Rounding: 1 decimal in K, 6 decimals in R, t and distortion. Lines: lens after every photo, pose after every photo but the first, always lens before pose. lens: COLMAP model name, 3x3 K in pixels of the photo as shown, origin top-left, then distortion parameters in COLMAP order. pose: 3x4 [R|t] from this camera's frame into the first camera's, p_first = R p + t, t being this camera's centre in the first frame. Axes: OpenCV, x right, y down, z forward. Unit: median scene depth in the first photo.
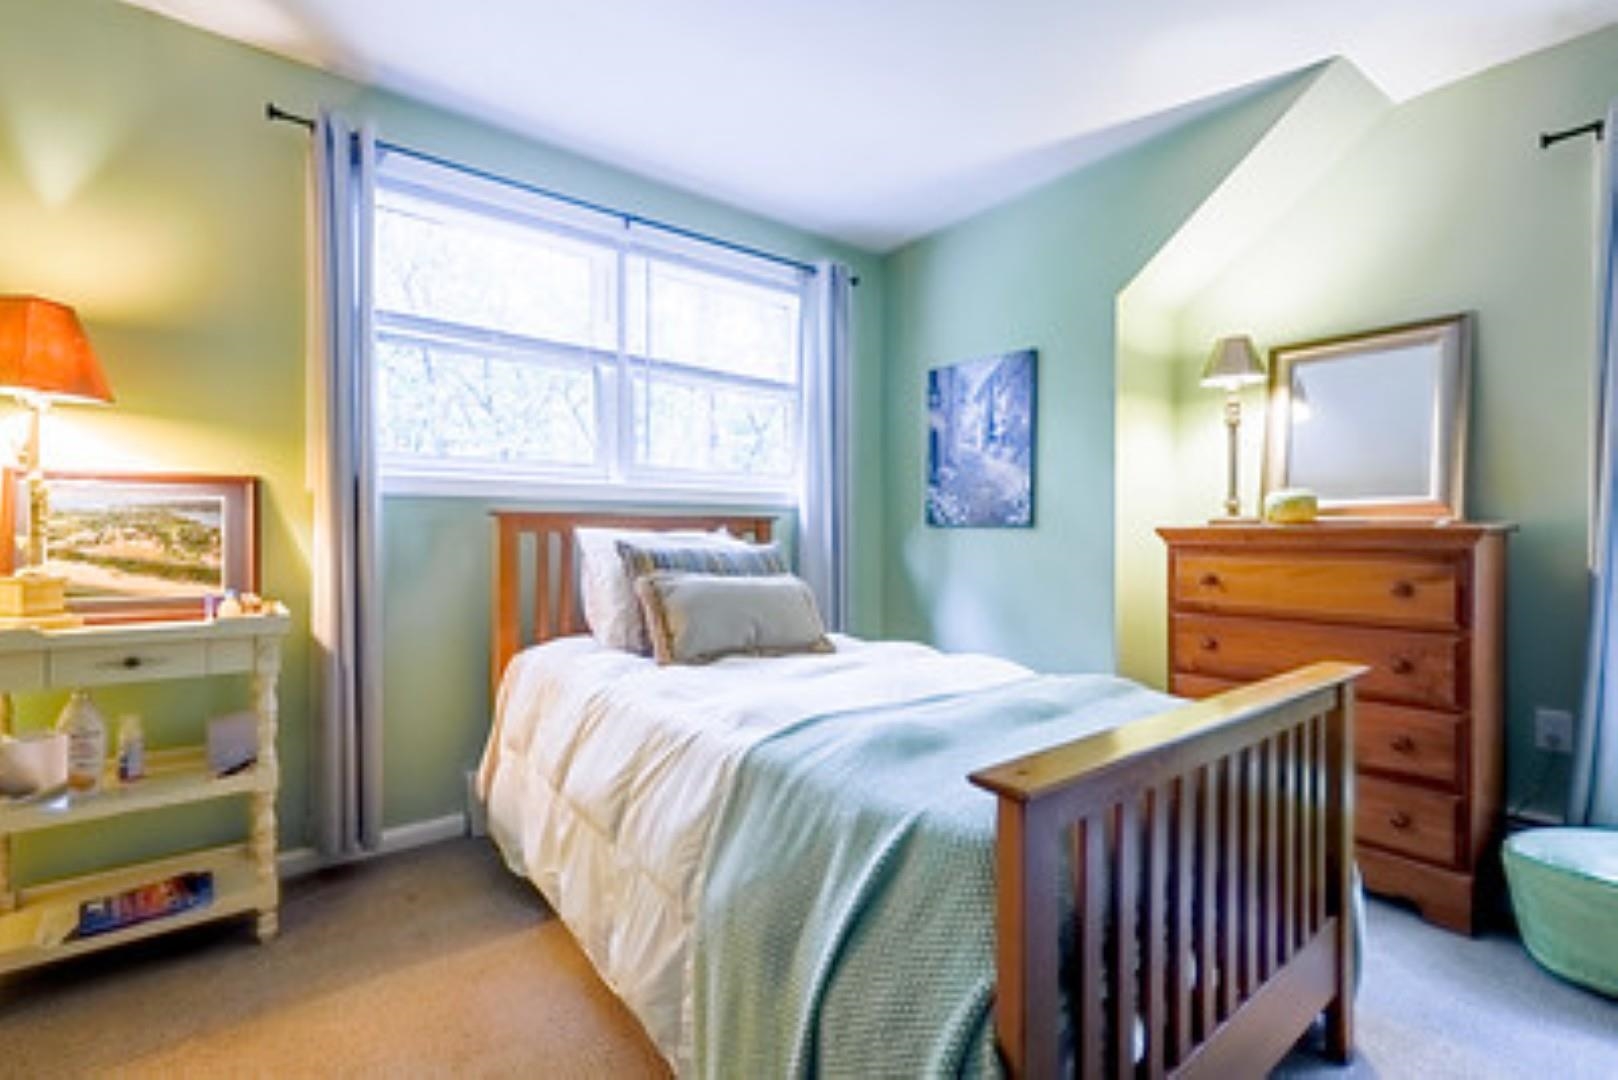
lens RADIAL K [[726.2, 0, 803.3], [0, 726.2, 544.1], [0, 0, 1]] dist [-0.002746, -0.000464]
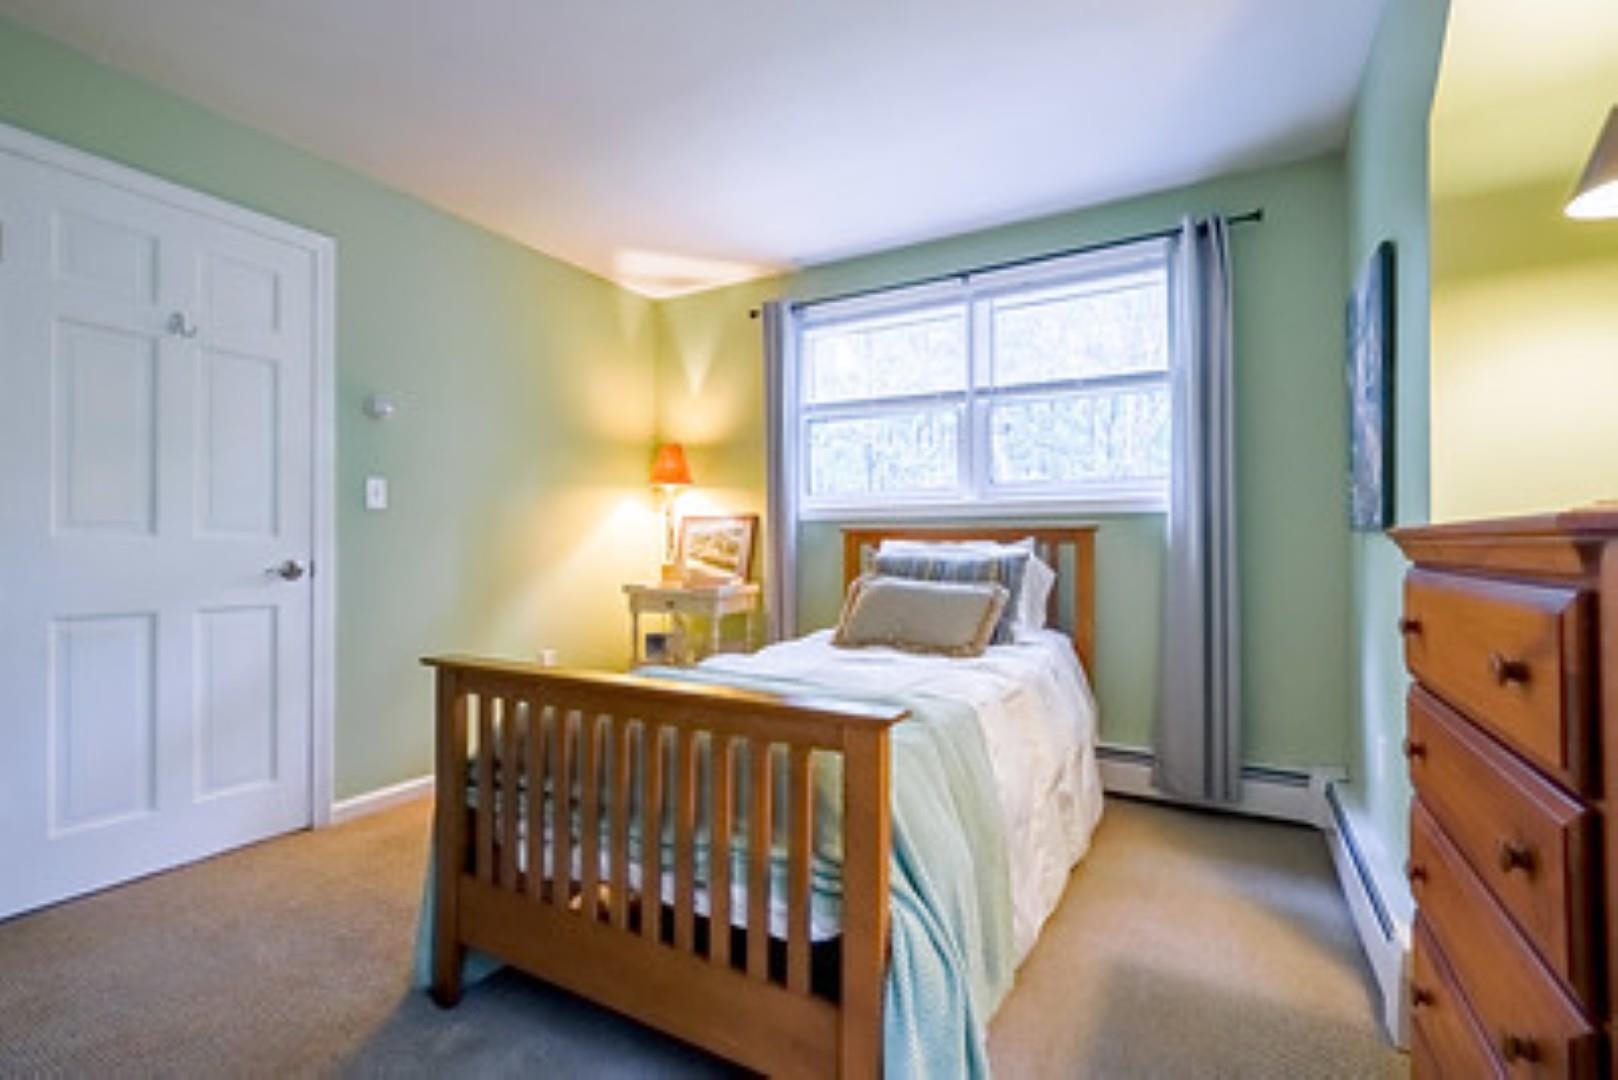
lens RADIAL K [[726.2, 0, 803.3], [0, 726.2, 544.1], [0, 0, 1]] dist [-0.002746, -0.000464]
pose [[0.374916, -0.004152, -0.927049, 0.738404], [-0.007145, 0.999947, -0.007369, -0.003771], [0.927031, 0.009387, 0.374867, 0.320379]]
